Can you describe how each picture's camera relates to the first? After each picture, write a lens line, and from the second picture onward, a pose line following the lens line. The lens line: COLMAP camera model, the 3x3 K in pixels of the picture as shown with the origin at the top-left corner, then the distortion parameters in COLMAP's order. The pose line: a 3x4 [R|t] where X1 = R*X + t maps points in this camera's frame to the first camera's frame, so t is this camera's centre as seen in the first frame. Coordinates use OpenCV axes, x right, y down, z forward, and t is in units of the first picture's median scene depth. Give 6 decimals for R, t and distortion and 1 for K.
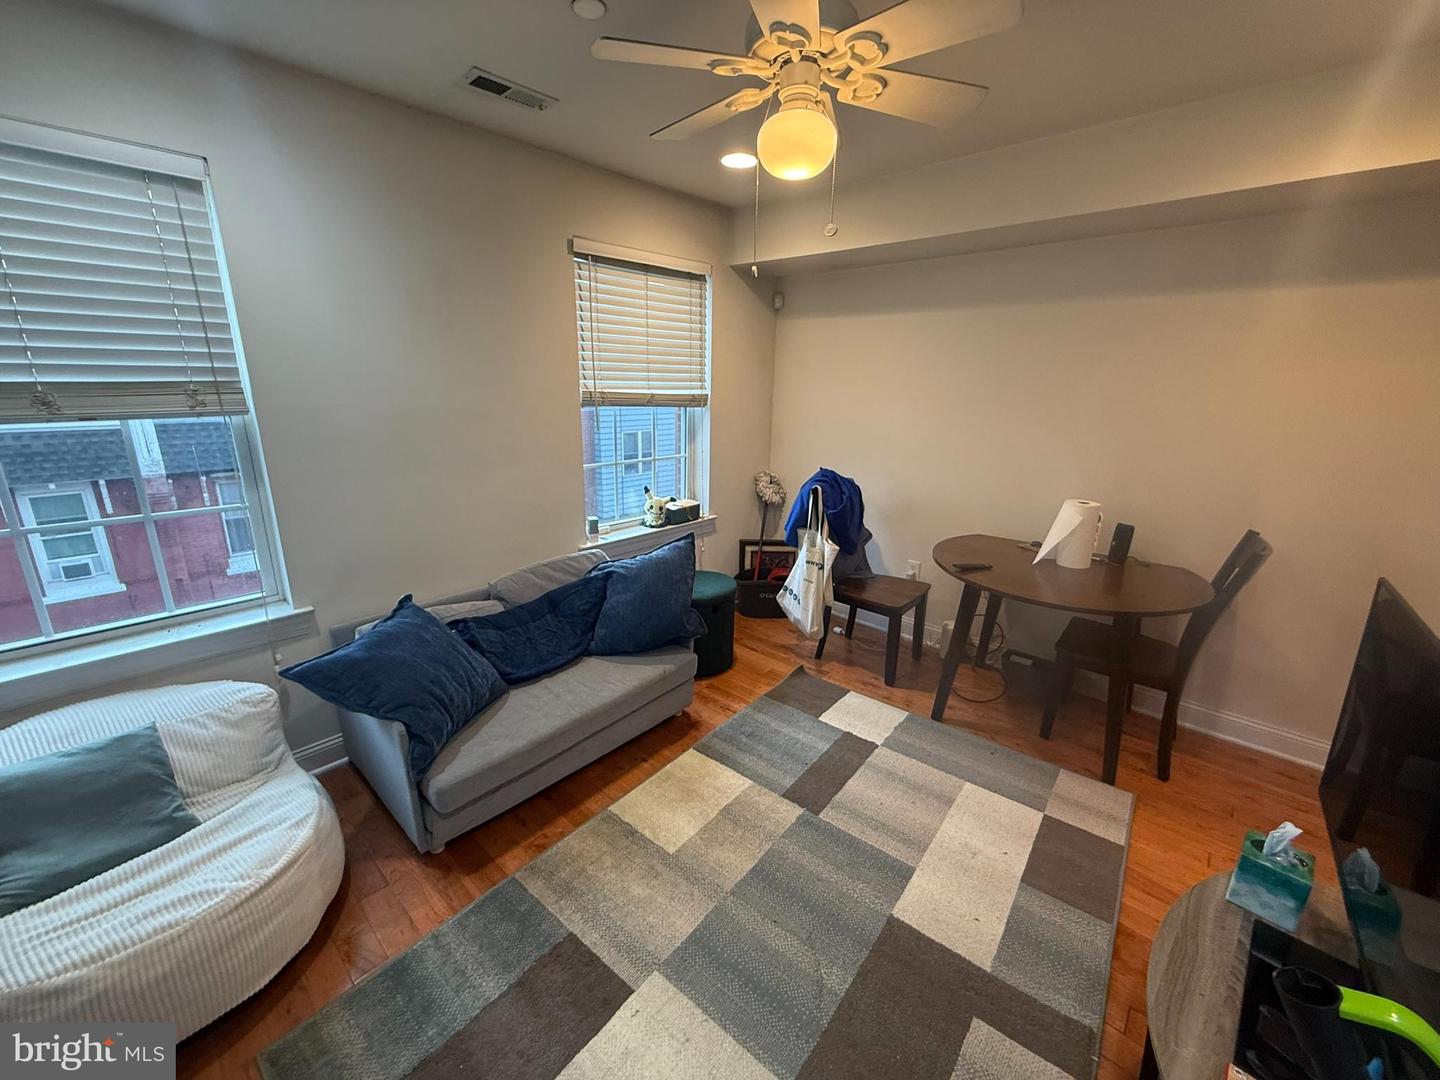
lens RADIAL K [[579.7, 0, 715.0], [0, 579.7, 539.2], [0, 0, 1]] dist [0.000826, -0.000602]
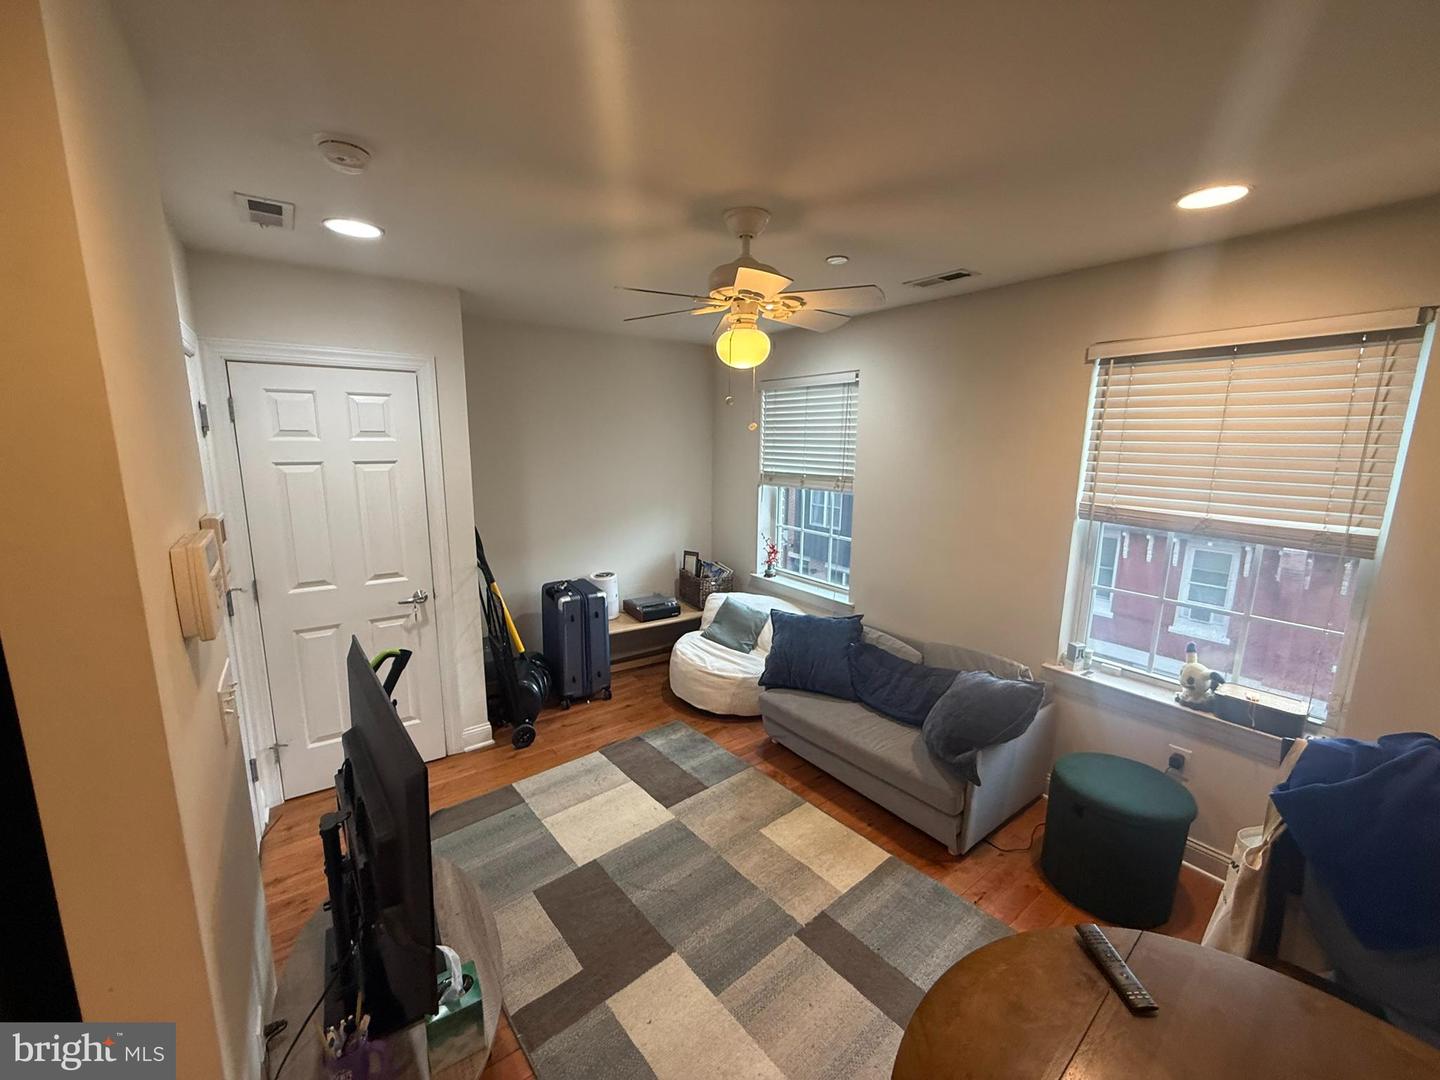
lens RADIAL K [[579.7, 0, 712.3], [0, 579.7, 538.6], [0, 0, 1]] dist [0.000826, -0.000602]
pose [[-0.199297, 0.157565, -0.967189, 1.043884], [-0.269605, 0.940083, 0.208704, -0.318429], [0.942122, 0.302353, -0.144875, 0.805751]]
